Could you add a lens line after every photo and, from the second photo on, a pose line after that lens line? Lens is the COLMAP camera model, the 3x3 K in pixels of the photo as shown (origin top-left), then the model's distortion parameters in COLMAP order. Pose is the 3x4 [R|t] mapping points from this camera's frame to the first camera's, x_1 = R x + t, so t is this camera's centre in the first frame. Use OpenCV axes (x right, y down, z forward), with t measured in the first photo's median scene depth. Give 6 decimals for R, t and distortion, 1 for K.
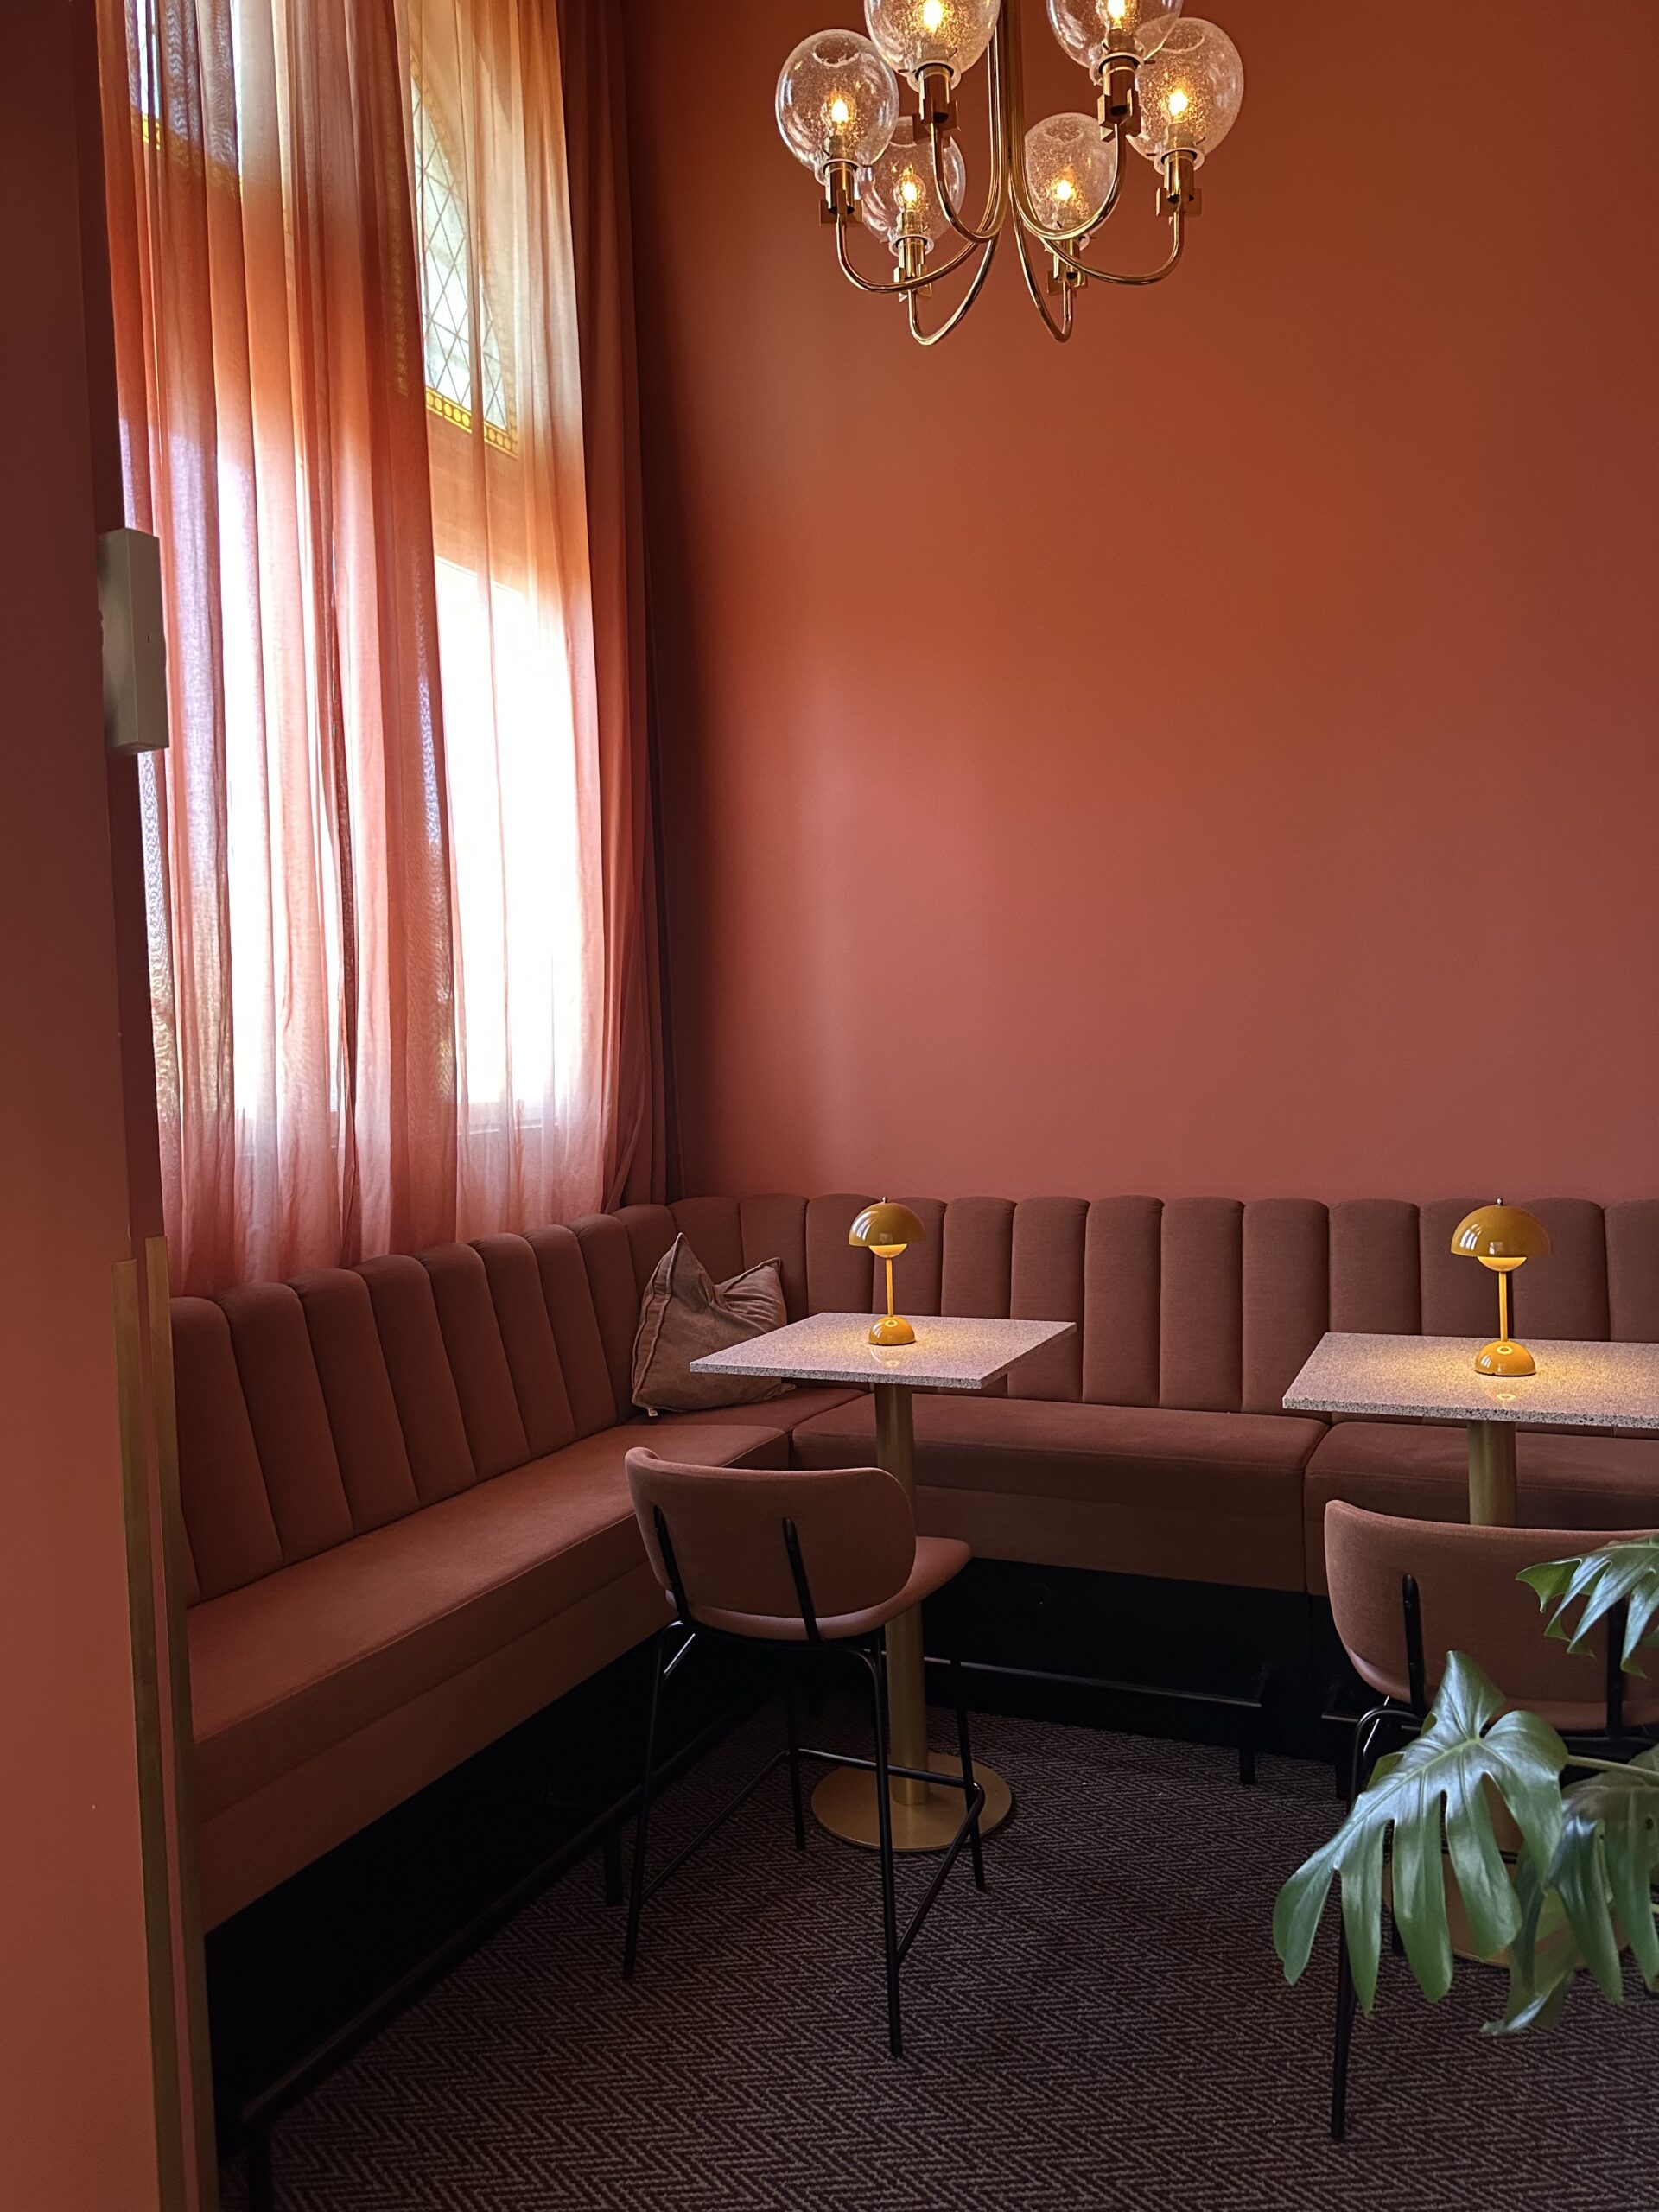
lens RADIAL K [[1573.1, 0, 834.9], [0, 1573.1, 1100.8], [0, 0, 1]] dist [0.017281, -0.022025]
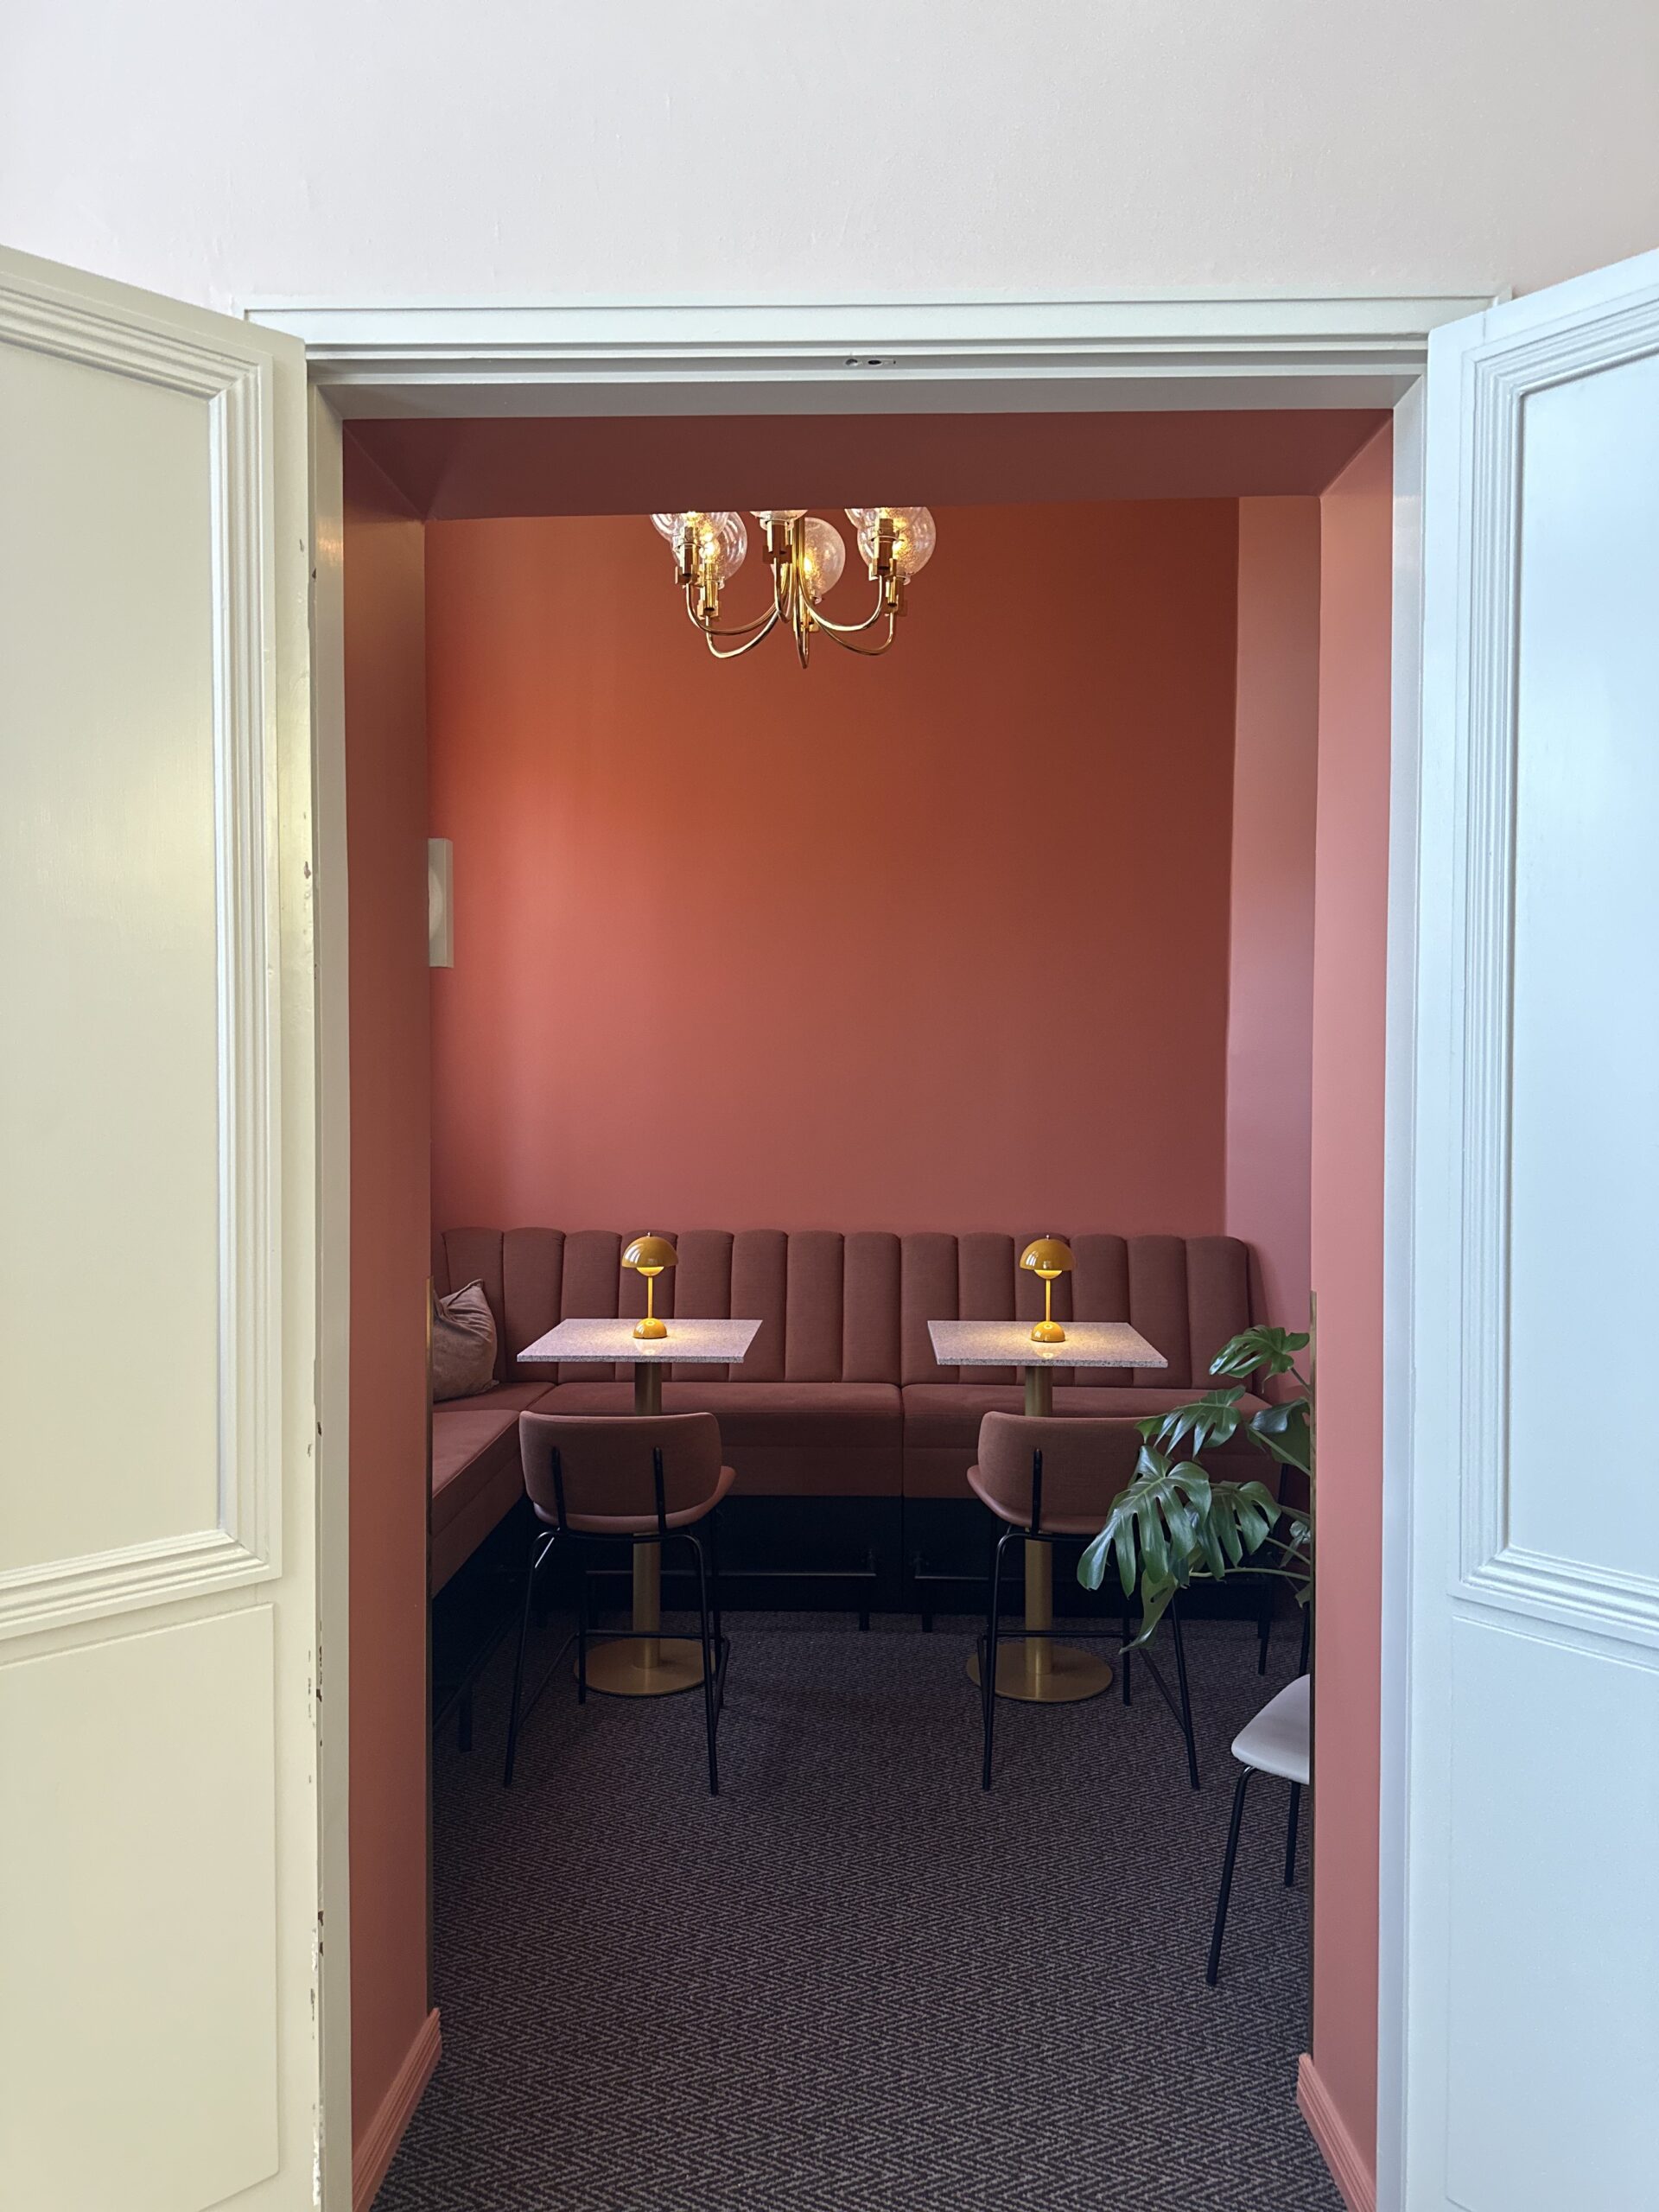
lens RADIAL K [[1573.1, 0, 825.3], [0, 1573.1, 1108.0], [0, 0, 1]] dist [0.017281, -0.022025]
pose [[0.921588, 0.026949, 0.387232, -0.373616], [-0.023134, 0.999627, -0.014509, -0.034041], [-0.387478, 0.004413, 0.921868, -0.361714]]
